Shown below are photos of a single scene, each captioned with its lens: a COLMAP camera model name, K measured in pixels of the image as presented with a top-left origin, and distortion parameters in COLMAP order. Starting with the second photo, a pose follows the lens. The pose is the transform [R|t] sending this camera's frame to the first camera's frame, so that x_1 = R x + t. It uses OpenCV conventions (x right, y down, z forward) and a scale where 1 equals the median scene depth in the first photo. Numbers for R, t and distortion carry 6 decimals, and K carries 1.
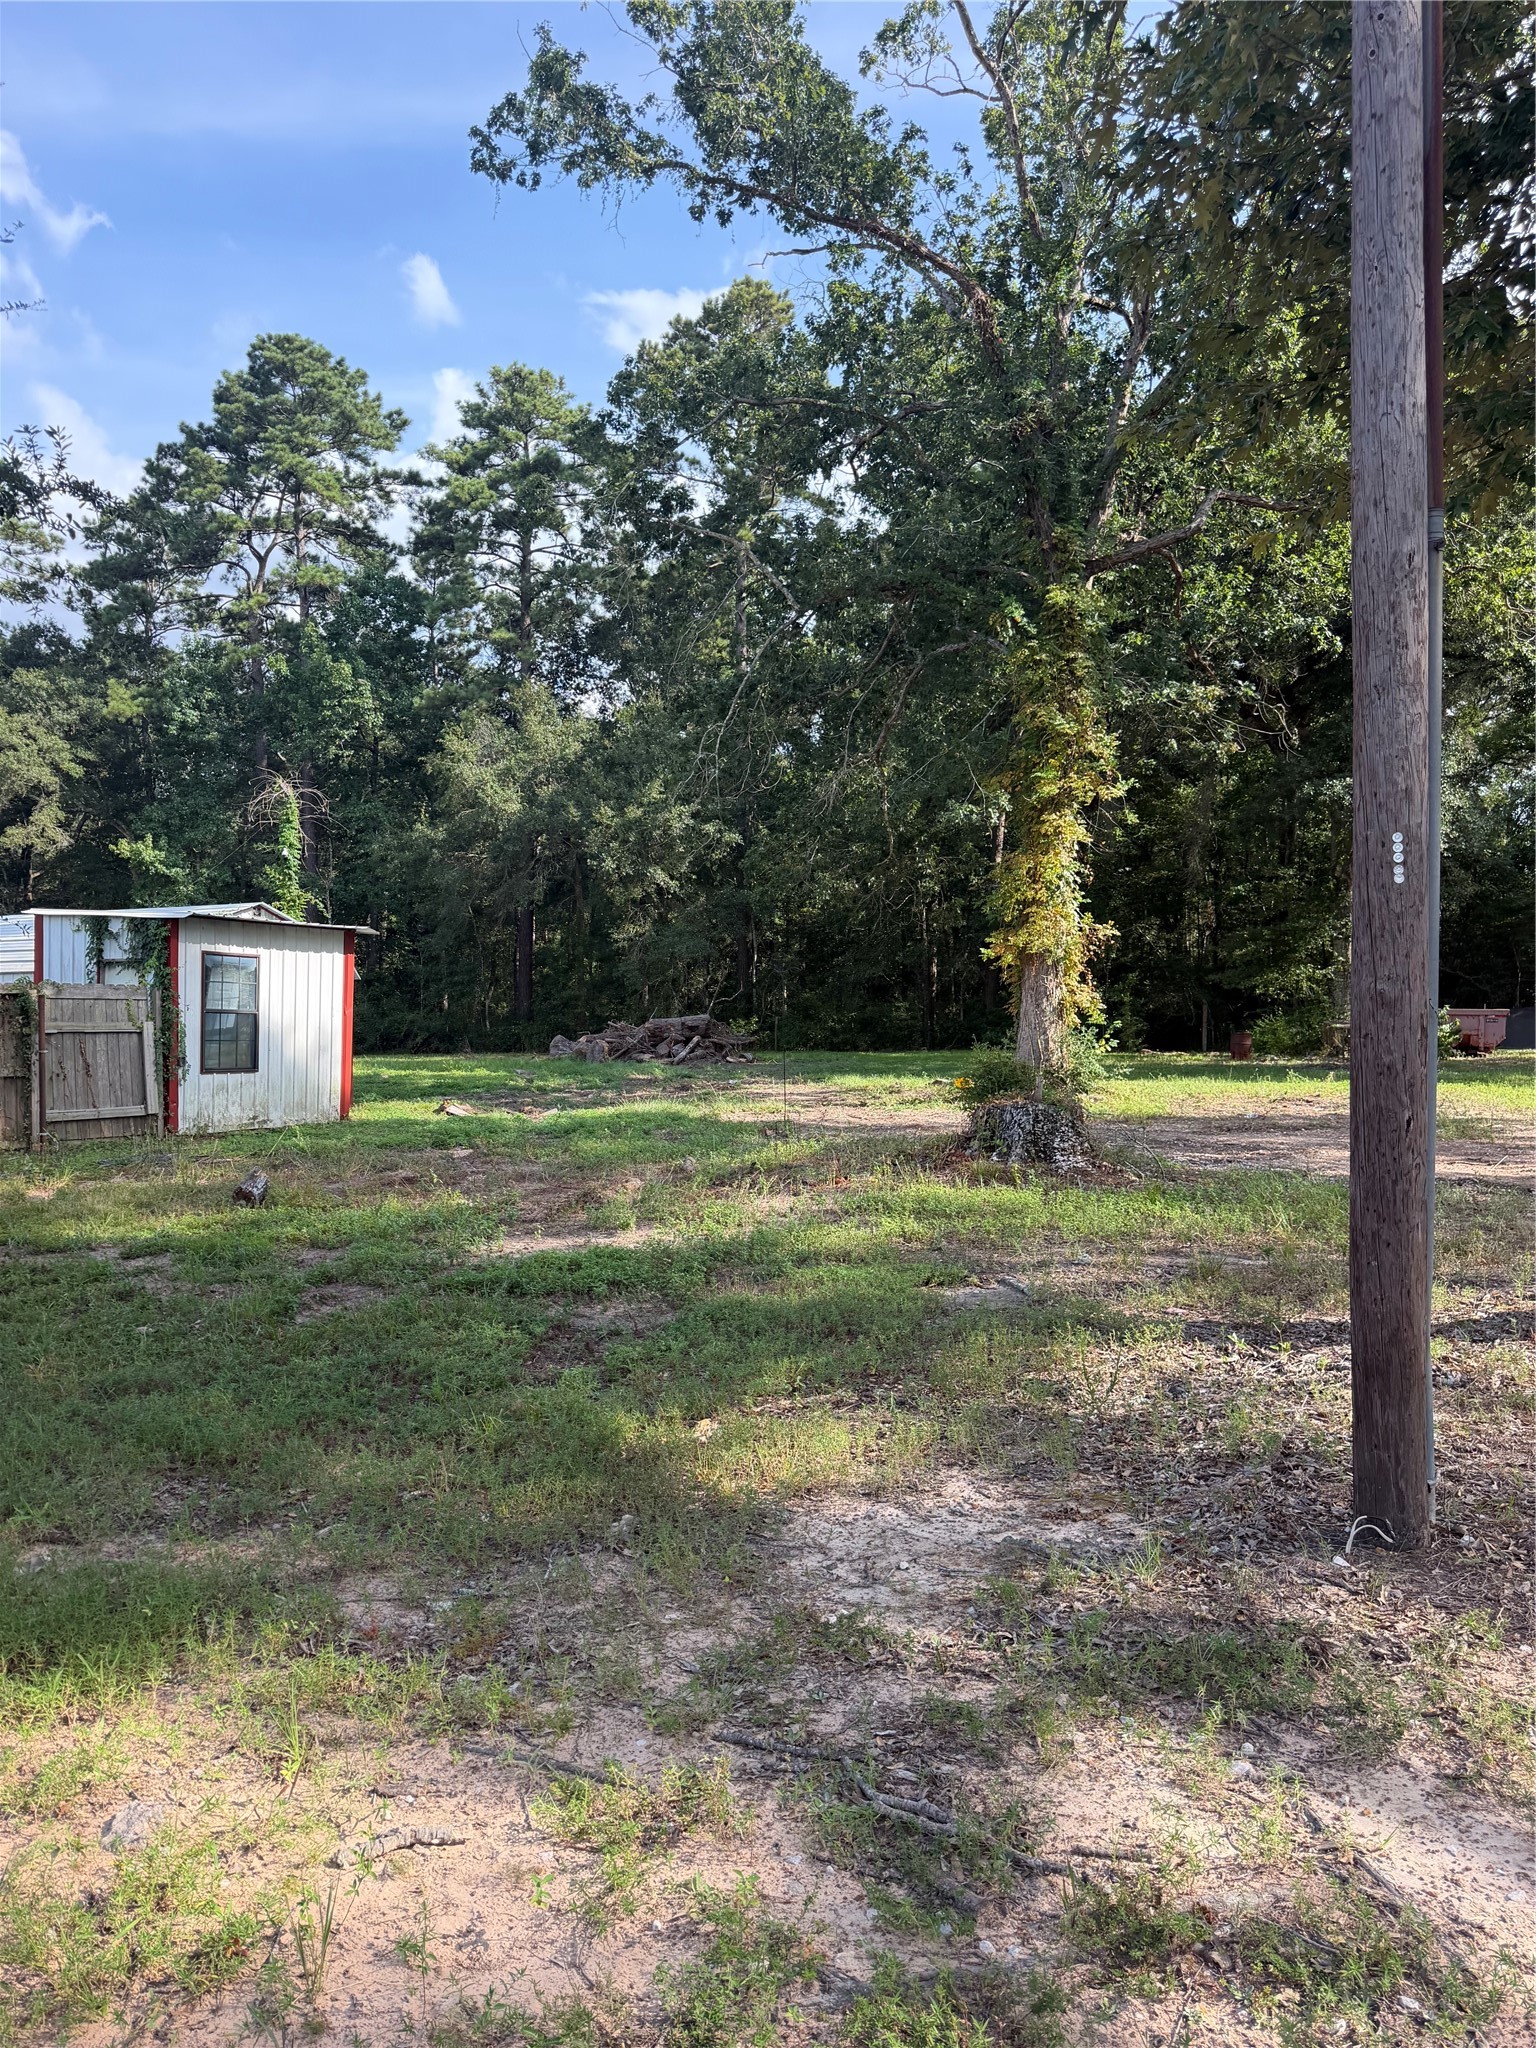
lens RADIAL K [[1543.5, 0, 768.0], [0, 1543.5, 1024.0], [0, 0, 1]] dist [0.076632, -0.000882]
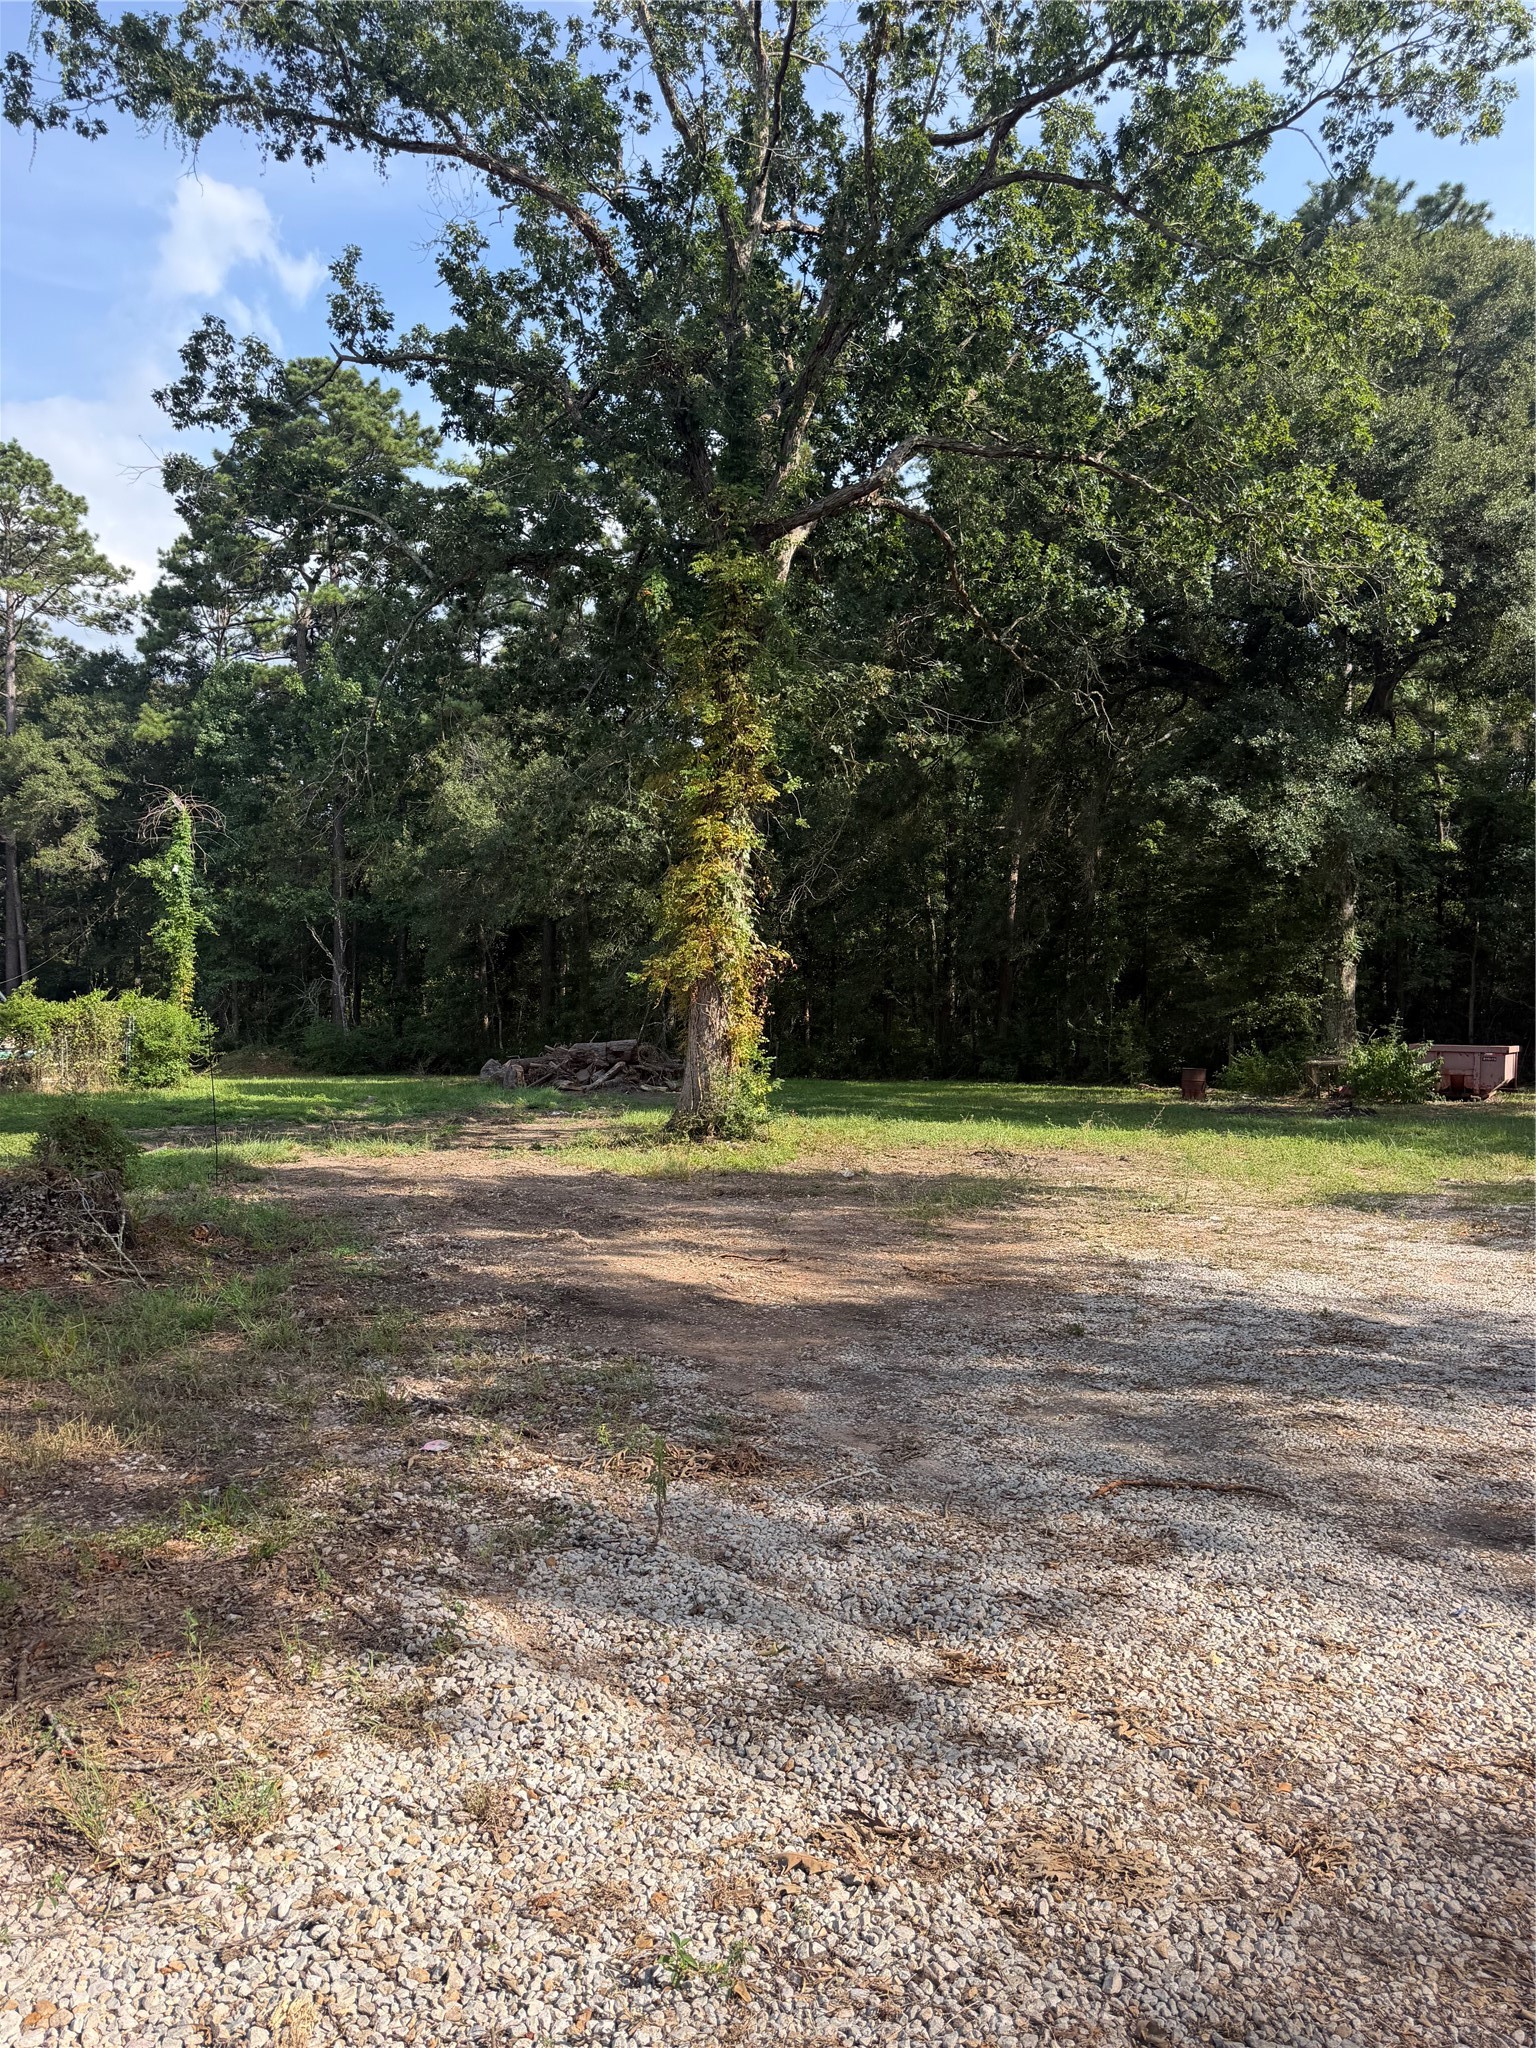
lens RADIAL K [[1543.5, 0, 768.0], [0, 1543.5, 1024.0], [0, 0, 1]] dist [0.076632, -0.000882]
pose [[0.986046, 0.011656, -0.166065, 0.201573], [-0.013777, 0.999837, -0.011631, -0.005680], [0.165902, 0.013757, 0.986046, 0.083234]]
